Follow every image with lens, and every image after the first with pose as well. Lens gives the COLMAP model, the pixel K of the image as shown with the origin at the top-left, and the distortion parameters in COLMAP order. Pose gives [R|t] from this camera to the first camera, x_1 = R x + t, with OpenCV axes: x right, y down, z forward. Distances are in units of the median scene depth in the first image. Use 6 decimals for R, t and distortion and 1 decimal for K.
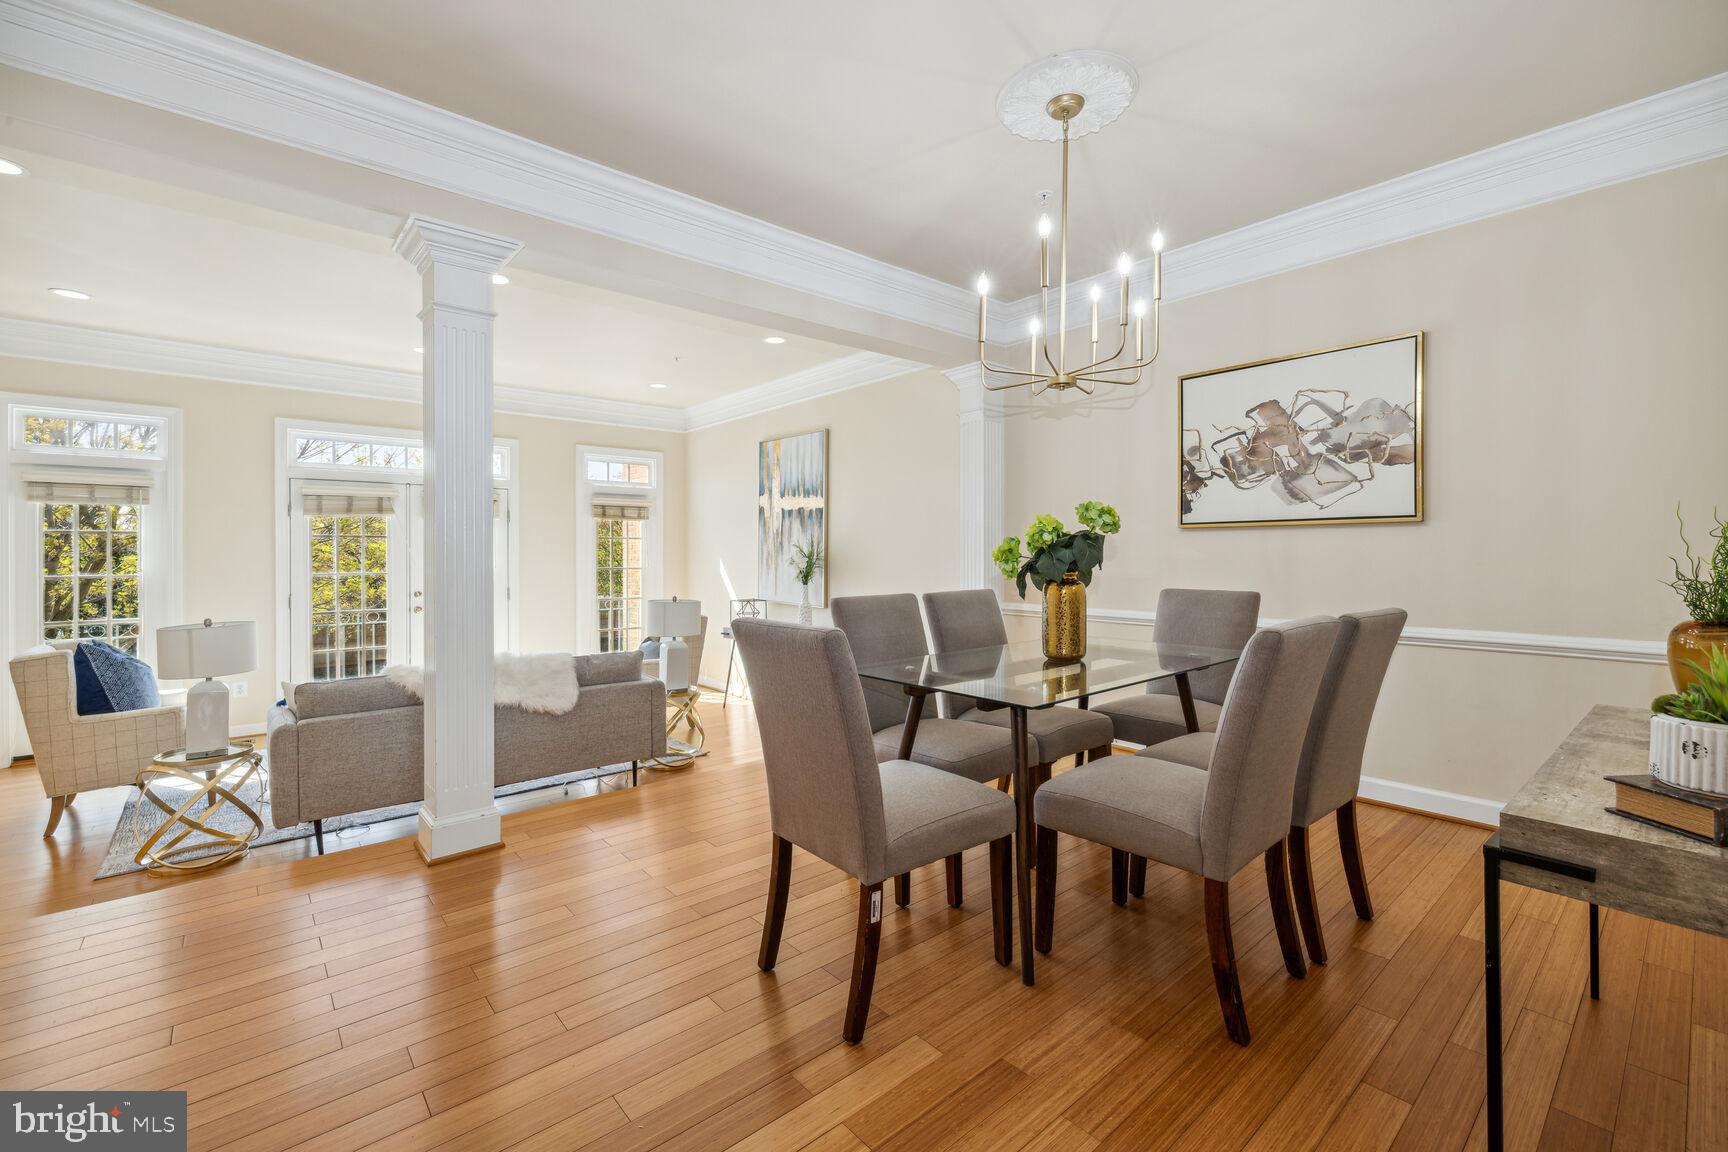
lens RADIAL K [[742.9, 0, 864.4], [0, 742.9, 544.4], [0, 0, 1]] dist [0.000053, -0.000060]
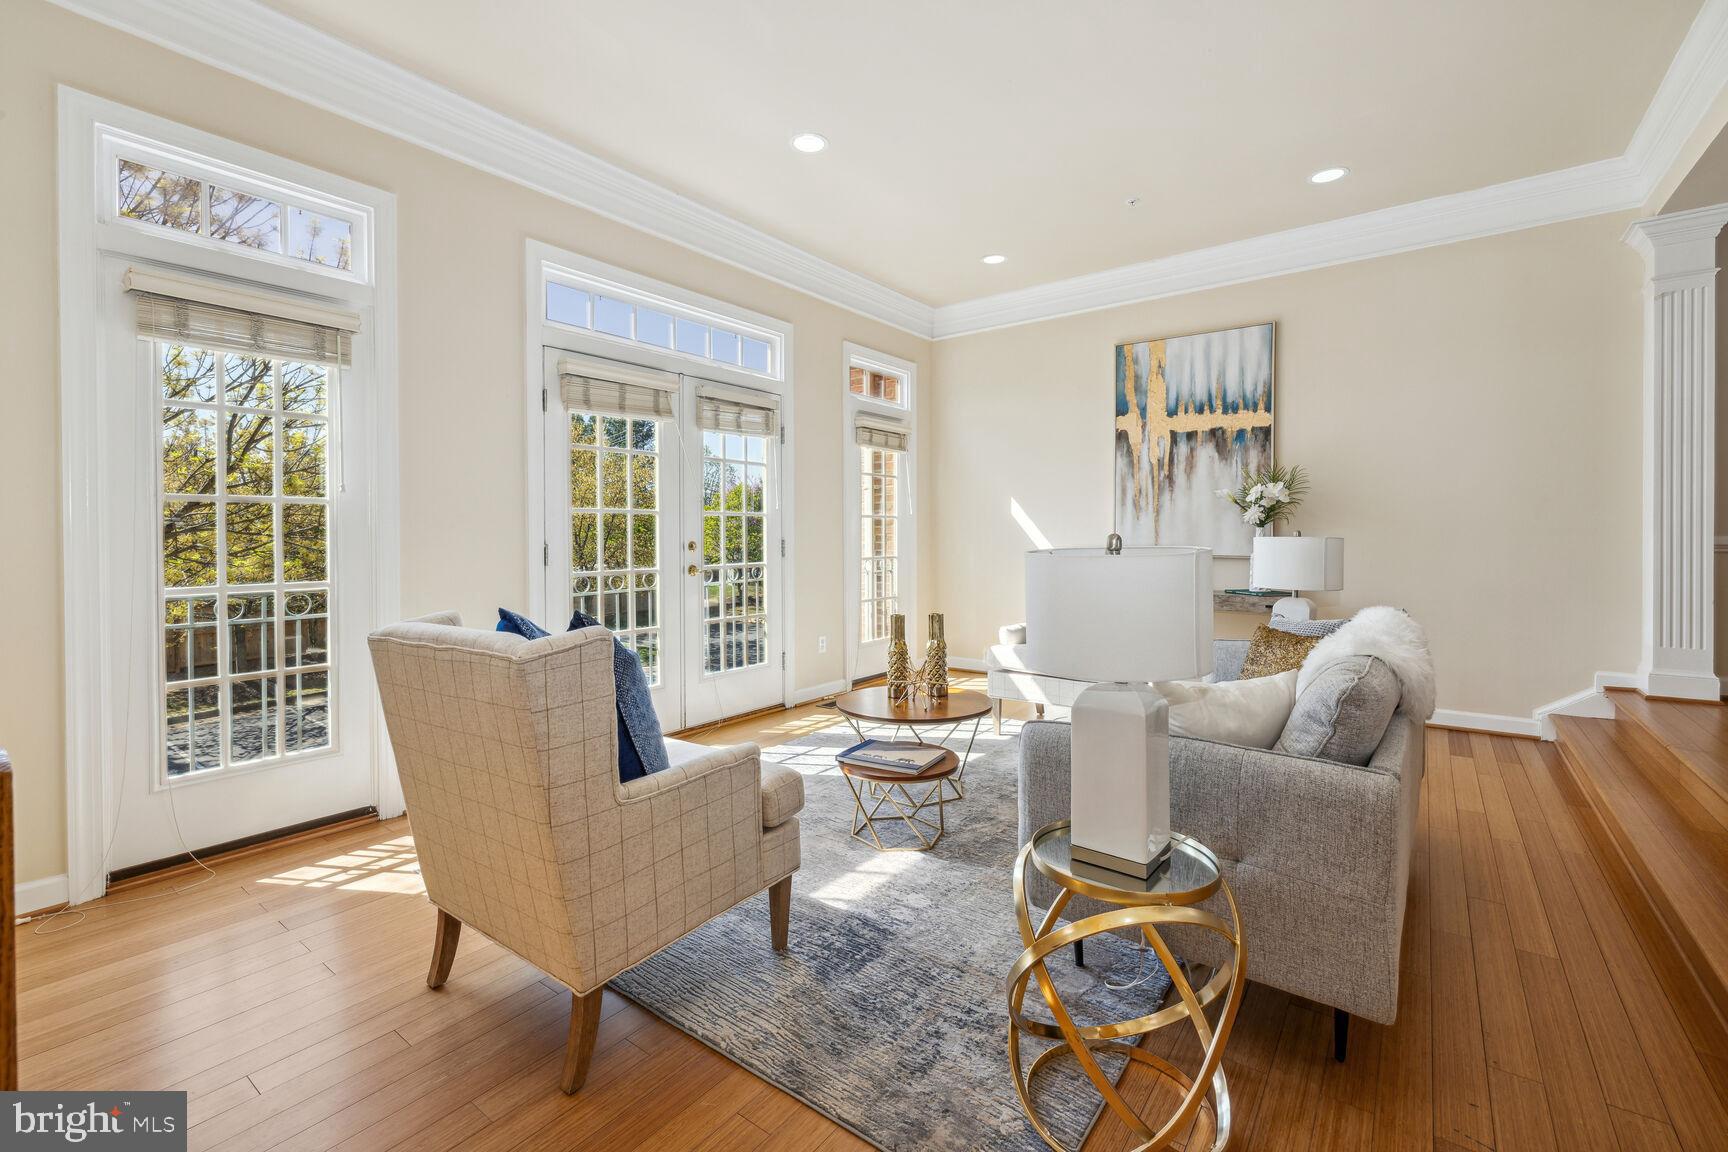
lens RADIAL K [[750.0, 0, 865.4], [0, 750.0, 528.8], [0, 0, 1]] dist [-0.001267, 0.000247]
pose [[0.975380, -0.001313, 0.220525, -0.604462], [0.000787, 0.999997, 0.002474, 0.051300], [-0.220527, -0.002239, 0.975378, 0.332537]]
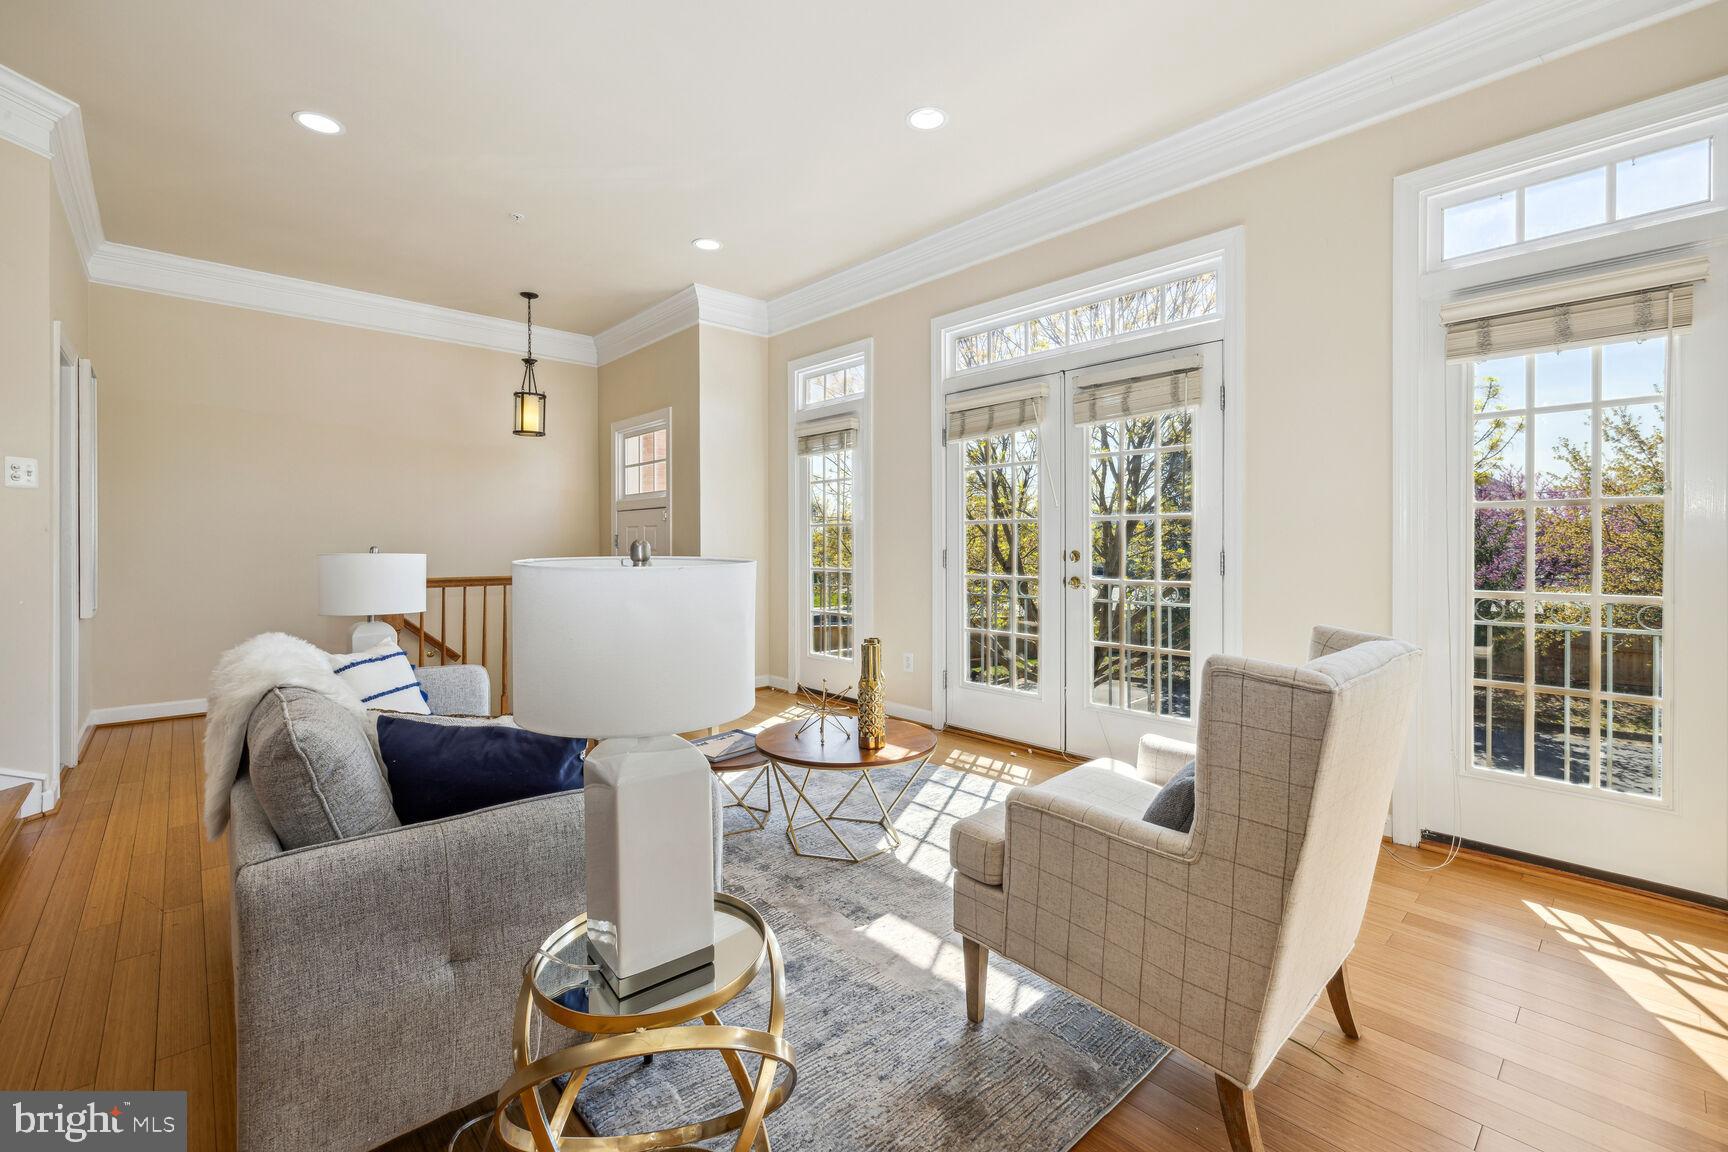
lens RADIAL K [[728.7, 0, 864.5], [0, 728.7, 553.6], [0, 0, 1]] dist [-0.001019, 0.000091]
pose [[0.050761, 0.012623, -0.998631, -0.032691], [0.011019, 0.999852, 0.013198, 0.056703], [0.998650, -0.011674, 0.050615, 0.811332]]
